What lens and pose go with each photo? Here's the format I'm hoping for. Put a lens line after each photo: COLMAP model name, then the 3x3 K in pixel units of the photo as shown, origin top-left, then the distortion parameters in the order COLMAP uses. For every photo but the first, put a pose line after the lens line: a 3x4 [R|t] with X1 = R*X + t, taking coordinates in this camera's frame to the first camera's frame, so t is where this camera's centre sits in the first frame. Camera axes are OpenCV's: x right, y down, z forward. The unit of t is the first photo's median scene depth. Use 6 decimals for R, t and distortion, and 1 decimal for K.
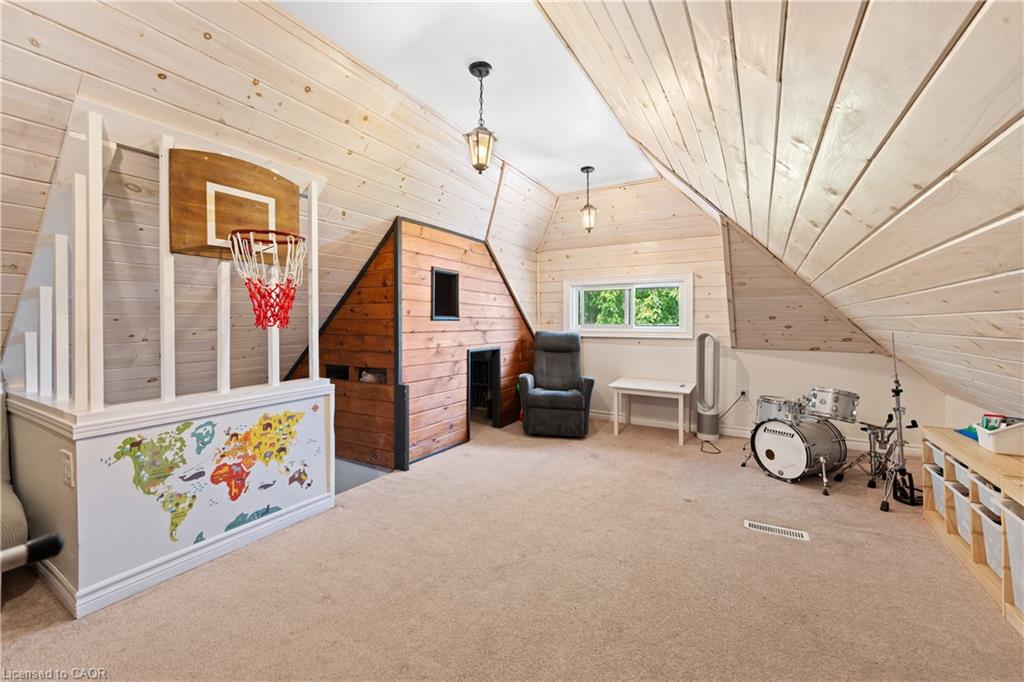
lens RADIAL K [[414.7, 0, 515.7], [0, 414.7, 323.3], [0, 0, 1]] dist [-0.002388, 0.000502]
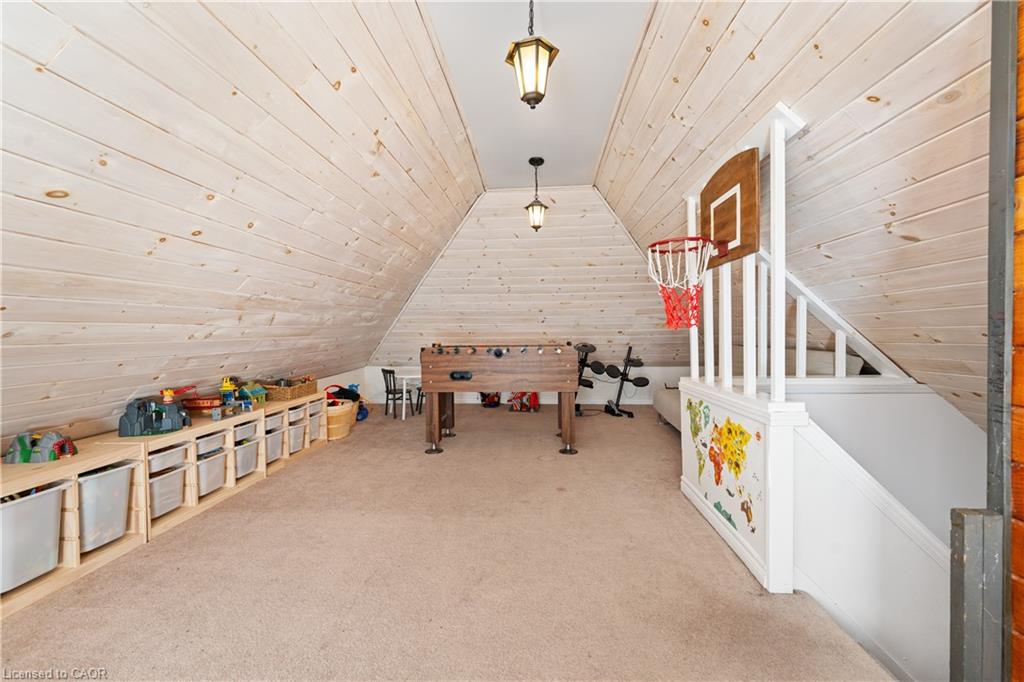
lens RADIAL K [[414.7, 0, 513.8], [0, 414.7, 340.1], [0, 0, 1]] dist [-0.002388, 0.000502]
pose [[-0.898248, 0.024608, -0.438799, 0.238796], [0.016113, 0.999604, 0.023074, 0.007943], [0.439193, 0.013656, -0.898289, 1.502944]]
